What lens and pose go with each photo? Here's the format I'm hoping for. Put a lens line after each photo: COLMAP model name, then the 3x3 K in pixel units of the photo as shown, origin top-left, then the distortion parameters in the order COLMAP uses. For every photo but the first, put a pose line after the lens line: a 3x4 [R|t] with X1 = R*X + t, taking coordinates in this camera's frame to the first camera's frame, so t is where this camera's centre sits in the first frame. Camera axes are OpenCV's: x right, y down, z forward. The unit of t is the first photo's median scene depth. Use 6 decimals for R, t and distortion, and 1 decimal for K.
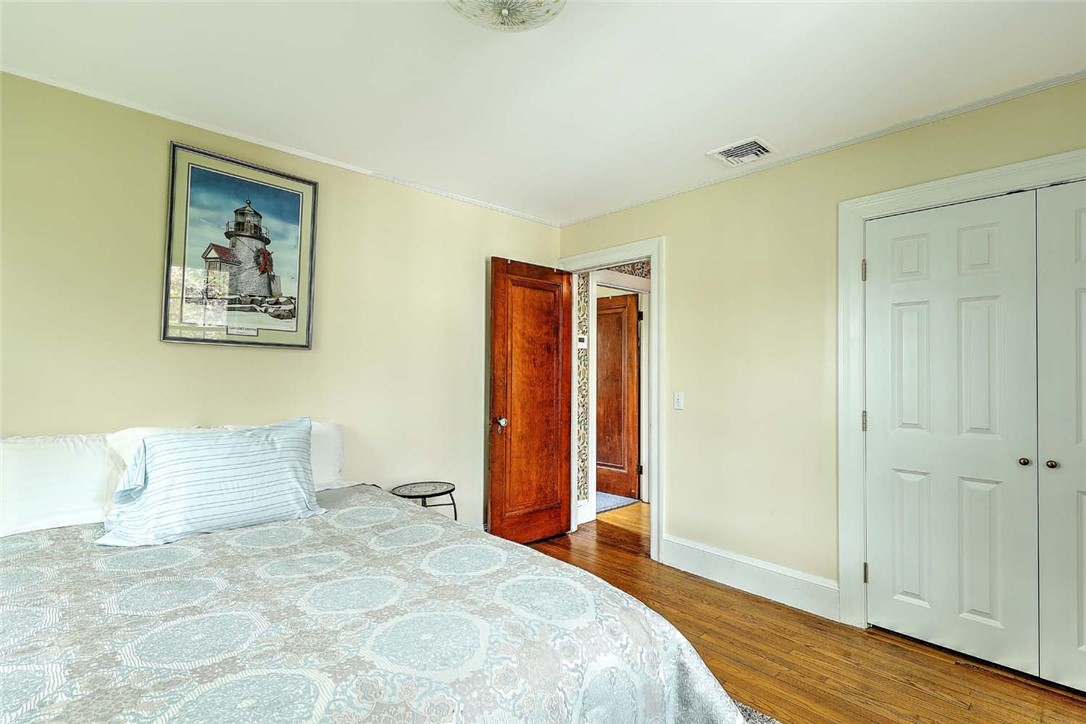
lens RADIAL K [[513.1, 0, 553.9], [0, 513.1, 361.8], [0, 0, 1]] dist [0.002189, -0.000059]
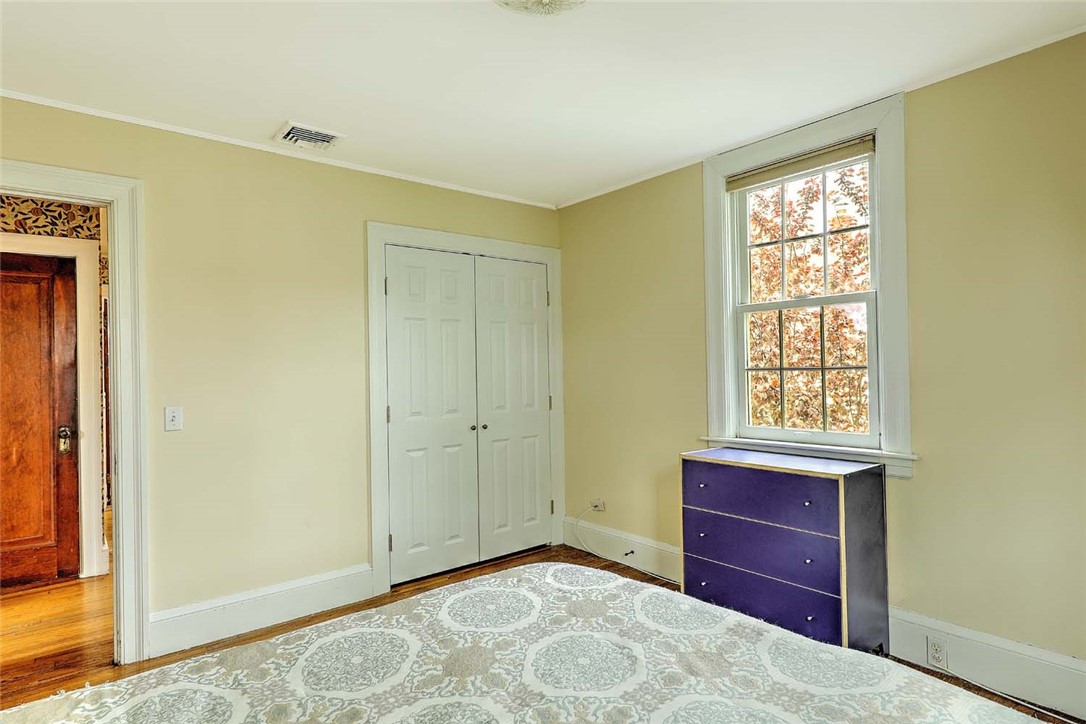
lens RADIAL K [[588.0, 0, 538.0], [0, 588.0, 360.4], [0, 0, 1]] dist [0.016604, -0.000415]
pose [[0.085830, 0.002994, 0.996305, -0.756827], [0.001116, 0.999995, -0.003101, -0.004516], [-0.996309, 0.001378, 0.085826, 0.578655]]
